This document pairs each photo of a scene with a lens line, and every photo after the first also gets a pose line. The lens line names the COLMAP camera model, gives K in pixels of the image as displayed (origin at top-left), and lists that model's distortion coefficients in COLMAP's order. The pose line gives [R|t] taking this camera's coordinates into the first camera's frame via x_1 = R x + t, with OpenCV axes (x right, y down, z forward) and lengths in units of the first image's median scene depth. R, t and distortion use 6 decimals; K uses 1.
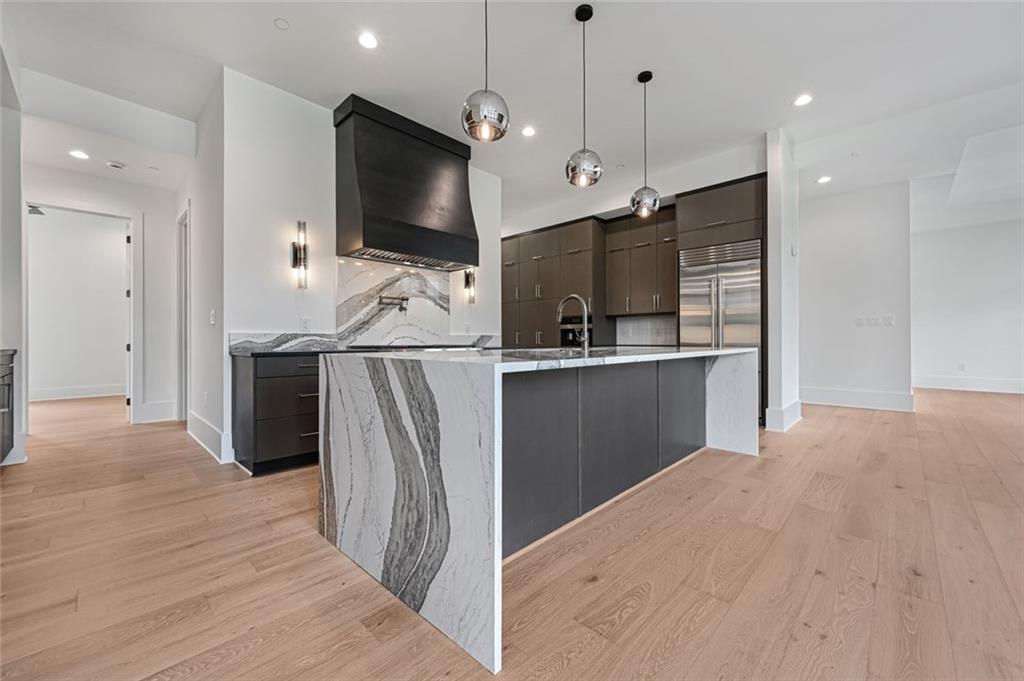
lens RADIAL K [[405.4, 0, 509.9], [0, 405.4, 340.5], [0, 0, 1]] dist [0.000988, 0.000782]
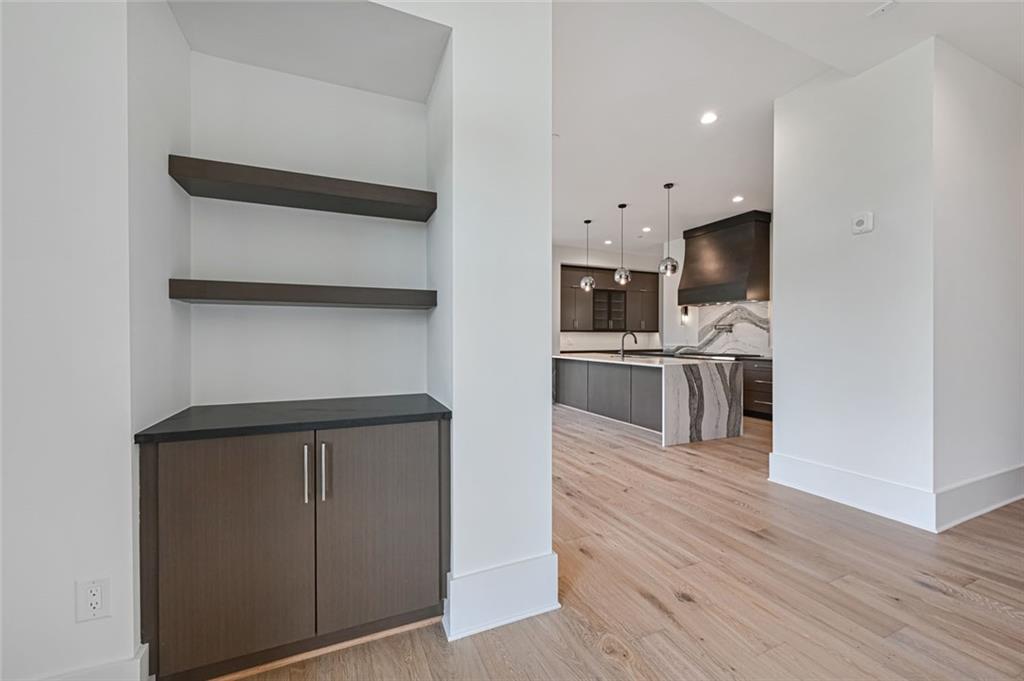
lens RADIAL K [[405.4, 0, 514.8], [0, 405.4, 338.5], [0, 0, 1]] dist [0.000988, 0.000782]
pose [[-0.364271, 0.007137, -0.931266, 1.606559], [-0.000272, 0.999970, 0.007770, -0.063184], [0.931293, 0.003083, -0.364258, 0.815881]]
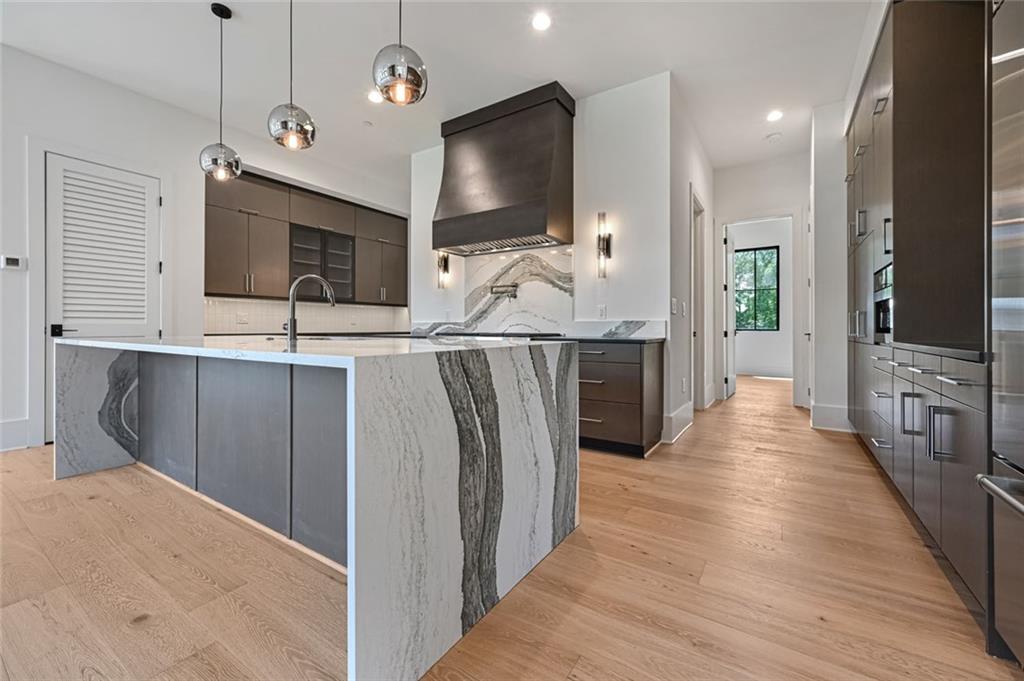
lens RADIAL K [[405.4, 0, 511.6], [0, 405.4, 328.7], [0, 0, 1]] dist [0.000988, 0.000782]
pose [[0.188634, 0.006271, -0.982027, 0.720426], [-0.002594, 0.999979, 0.005887, -0.004375], [0.982044, 0.001437, 0.188646, 0.837203]]
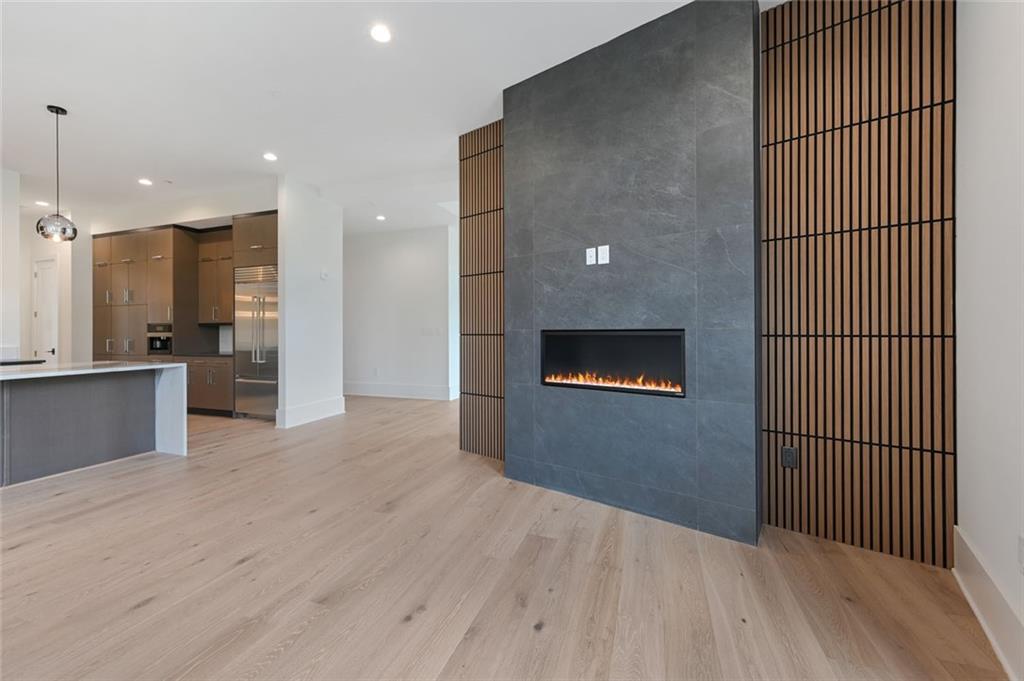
lens RADIAL K [[405.4, 0, 512.8], [0, 405.4, 332.3], [0, 0, 1]] dist [0.000988, 0.000782]
pose [[0.906941, -0.001147, 0.421257, 0.775113], [0.002377, 0.999994, -0.002396, -0.052901], [-0.421252, 0.003174, 0.906938, -0.373705]]
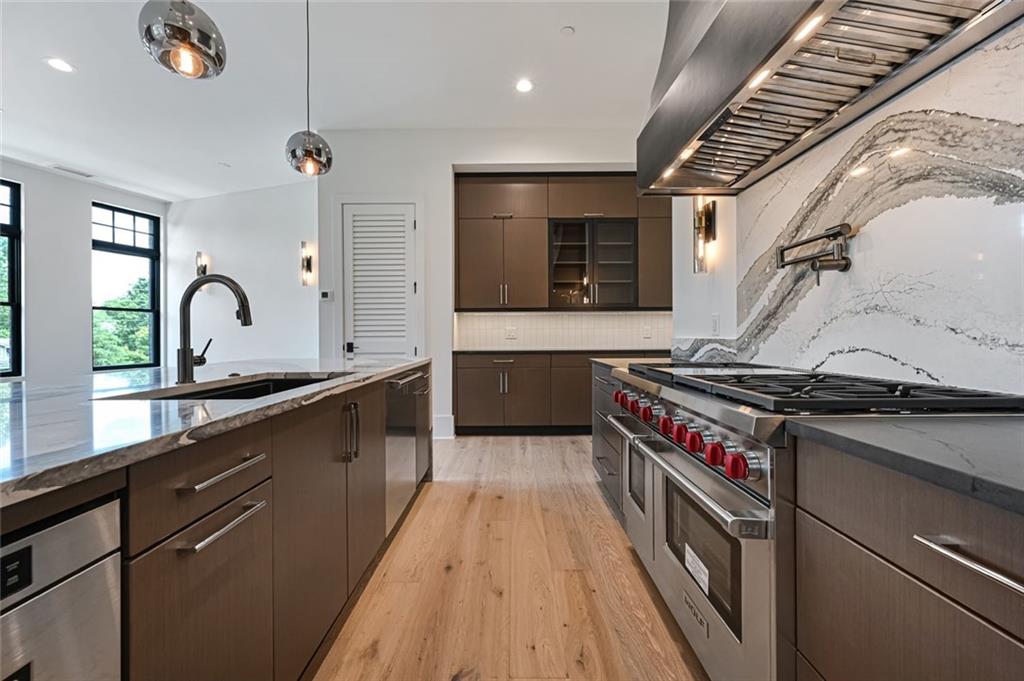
lens RADIAL K [[405.4, 0, 512.0], [0, 405.4, 335.0], [0, 0, 1]] dist [0.000988, 0.000782]
pose [[-0.720554, 0.008055, -0.693352, 0.158163], [0.008042, 0.999962, 0.003260, -0.024324], [0.693352, -0.003228, -0.720592, 1.088380]]
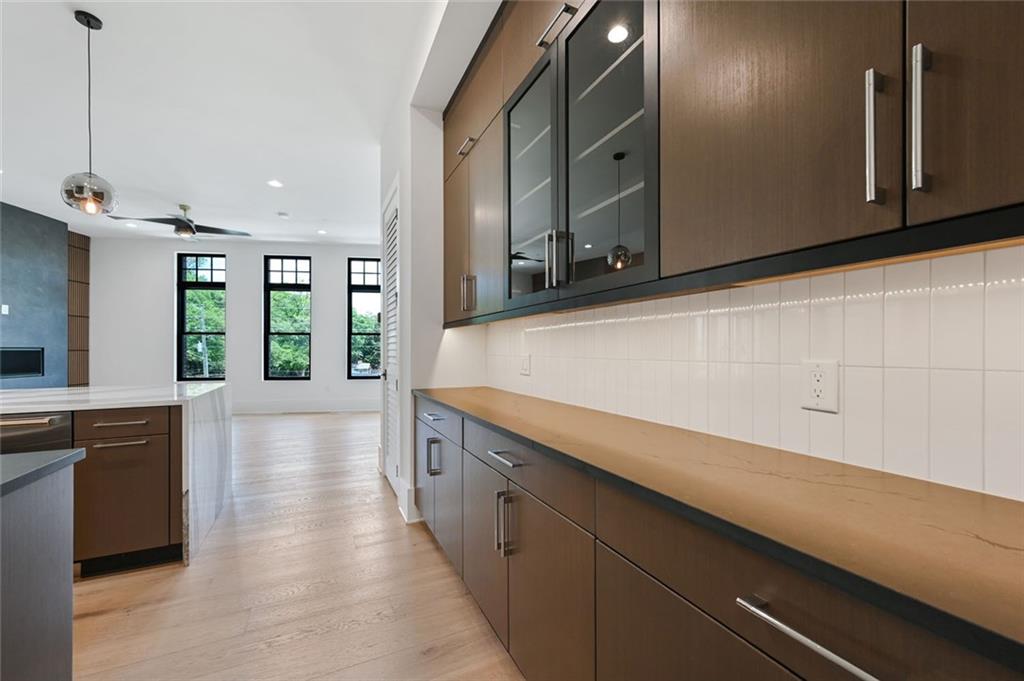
lens RADIAL K [[405.4, 0, 506.3], [0, 405.4, 348.8], [0, 0, 1]] dist [0.000988, 0.000782]
pose [[-0.935751, 0.003746, 0.352641, -0.797099], [0.003709, 0.999993, -0.000781, -0.047428], [-0.352641, 0.000577, -0.935758, 0.831117]]
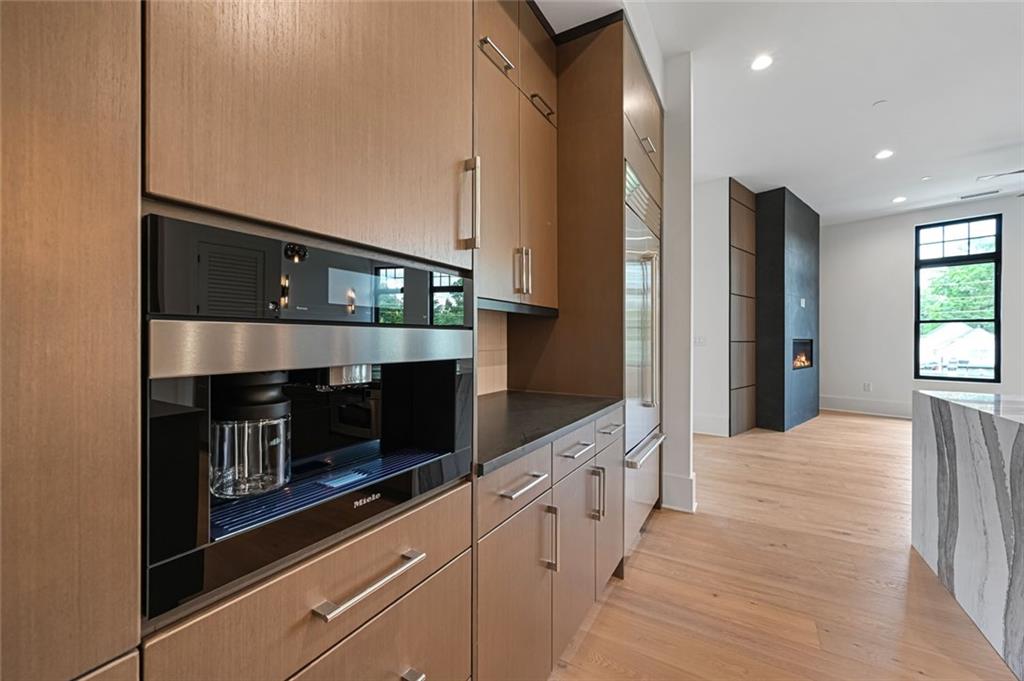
lens RADIAL K [[405.4, 0, 516.0], [0, 405.4, 337.0], [0, 0, 1]] dist [0.000988, 0.000782]
pose [[-0.238043, 0.006848, 0.971230, 0.069941], [-0.001931, 0.999970, -0.007524, -0.054037], [-0.971253, -0.003667, -0.238023, 1.460710]]
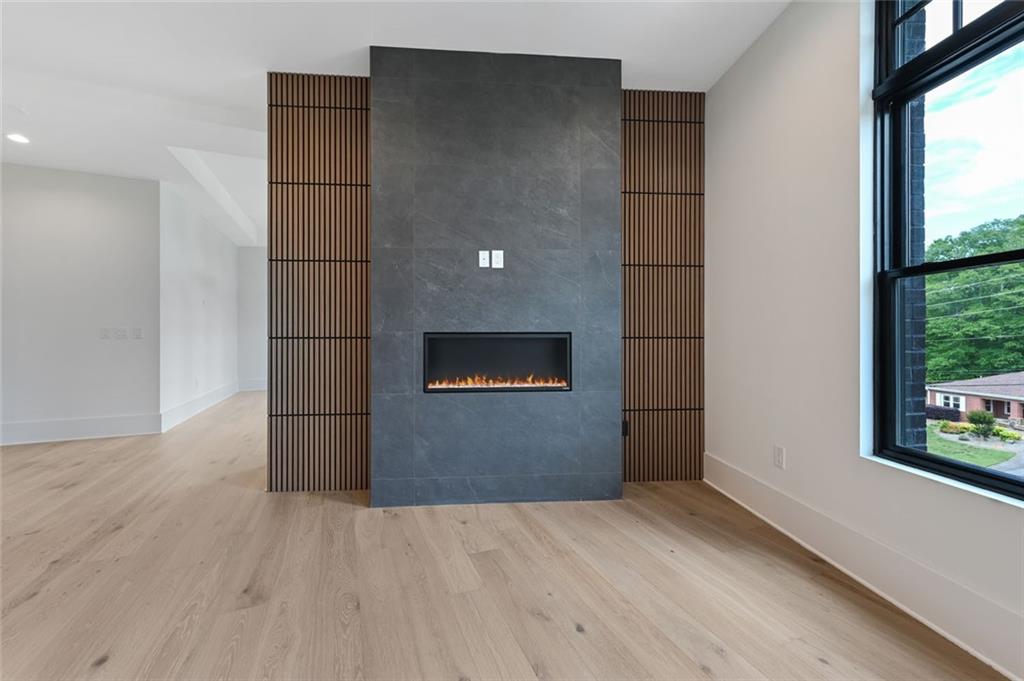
lens RADIAL K [[405.4, 0, 509.4], [0, 405.4, 334.1], [0, 0, 1]] dist [0.000988, 0.000782]
pose [[0.397422, 0.002856, 0.917631, 0.573170], [0.001948, 0.999990, -0.003956, -0.052699], [-0.917634, 0.003360, 0.397413, -0.120529]]
